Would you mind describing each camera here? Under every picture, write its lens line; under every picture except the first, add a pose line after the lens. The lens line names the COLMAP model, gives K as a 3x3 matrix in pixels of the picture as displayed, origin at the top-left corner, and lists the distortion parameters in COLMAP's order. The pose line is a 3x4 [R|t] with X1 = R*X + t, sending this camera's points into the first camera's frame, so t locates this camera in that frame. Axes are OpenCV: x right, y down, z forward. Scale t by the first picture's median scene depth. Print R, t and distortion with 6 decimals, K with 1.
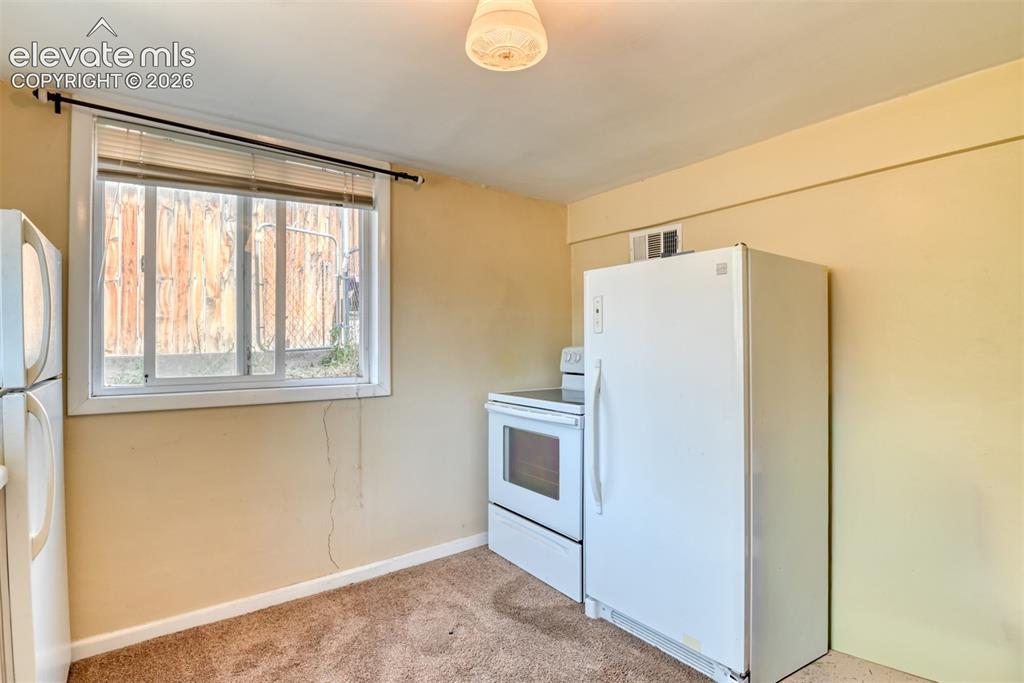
lens RADIAL K [[500.1, 0, 515.9], [0, 500.1, 341.6], [0, 0, 1]] dist [-0.027779, -0.003067]
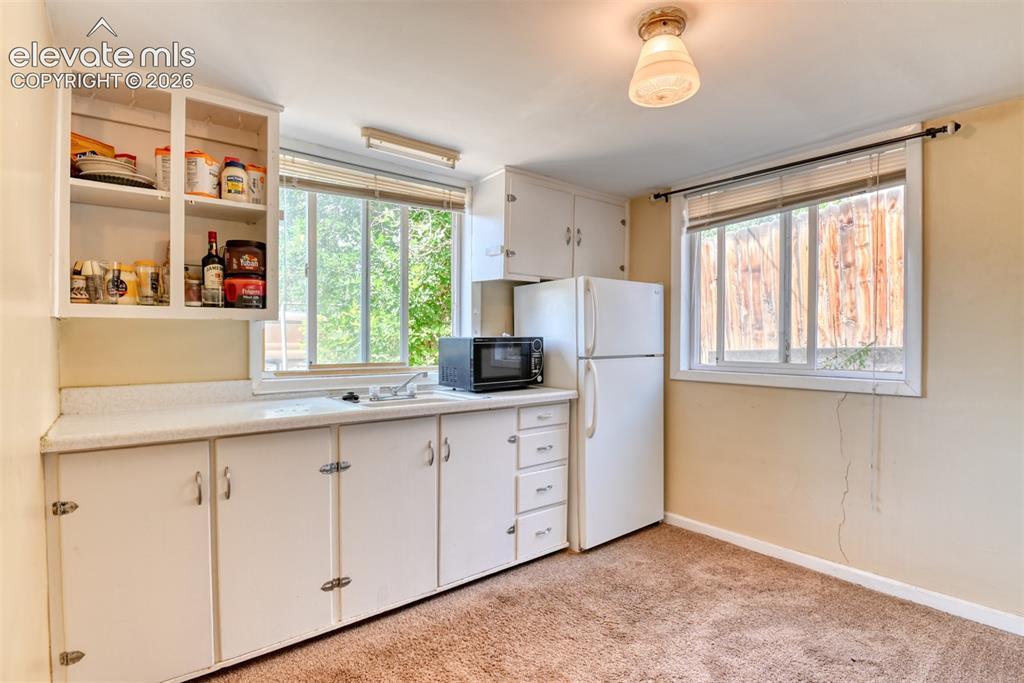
lens RADIAL K [[500.1, 0, 515.9], [0, 500.1, 341.6], [0, 0, 1]] dist [-0.027779, -0.003067]
pose [[0.024597, 0.007809, -0.999667, 0.621921], [0.006132, 0.999950, 0.007962, 0.003629], [0.999679, -0.006326, 0.024548, 0.321133]]
